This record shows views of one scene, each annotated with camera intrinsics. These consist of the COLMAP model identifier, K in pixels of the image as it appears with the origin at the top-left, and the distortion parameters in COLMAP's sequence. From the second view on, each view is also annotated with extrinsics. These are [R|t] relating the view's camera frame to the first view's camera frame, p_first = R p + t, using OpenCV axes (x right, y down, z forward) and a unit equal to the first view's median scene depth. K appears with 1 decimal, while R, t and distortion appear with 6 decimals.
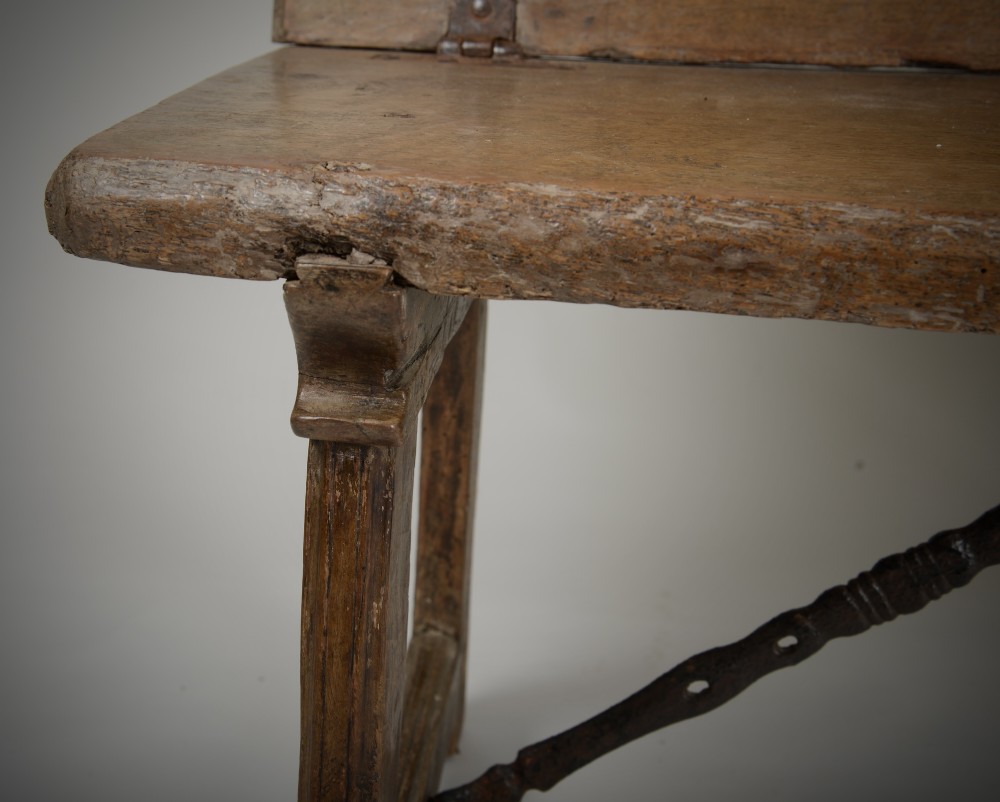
lens RADIAL K [[1437.8, 0, 420.8], [0, 1437.8, 404.7], [0, 0, 1]] dist [0.073672, 0.001822]
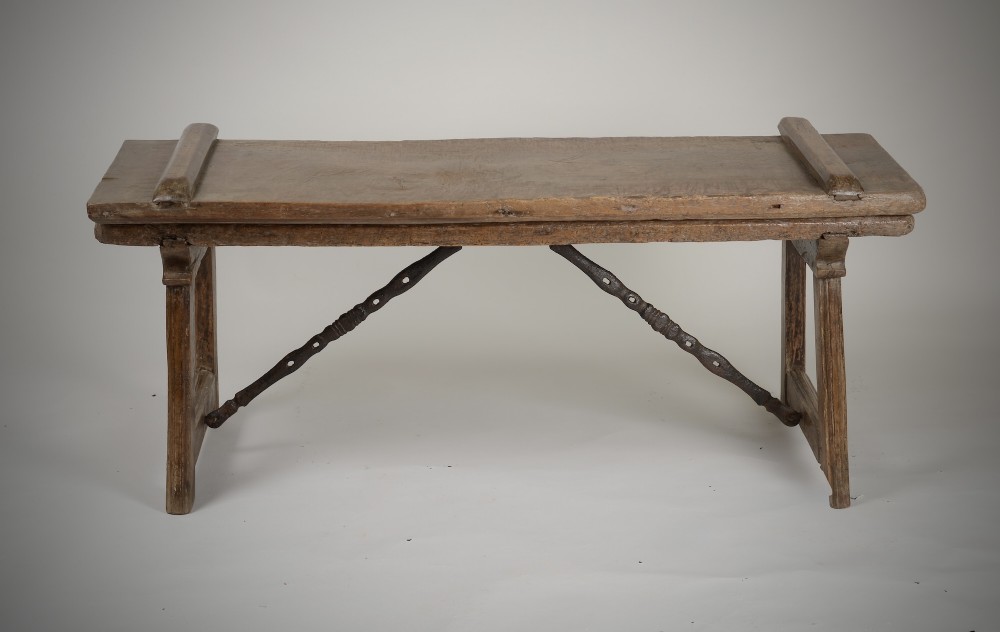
lens RADIAL K [[1528.9, 0, 500.7], [0, 1528.9, 223.4], [0, 0, 1]] dist [0.036271, 0.032677]
pose [[0.974638, -0.069828, 0.212614, -0.051217], [0.084634, 0.994522, -0.061341, 0.143707], [-0.207166, 0.077780, 0.975209, -2.481890]]
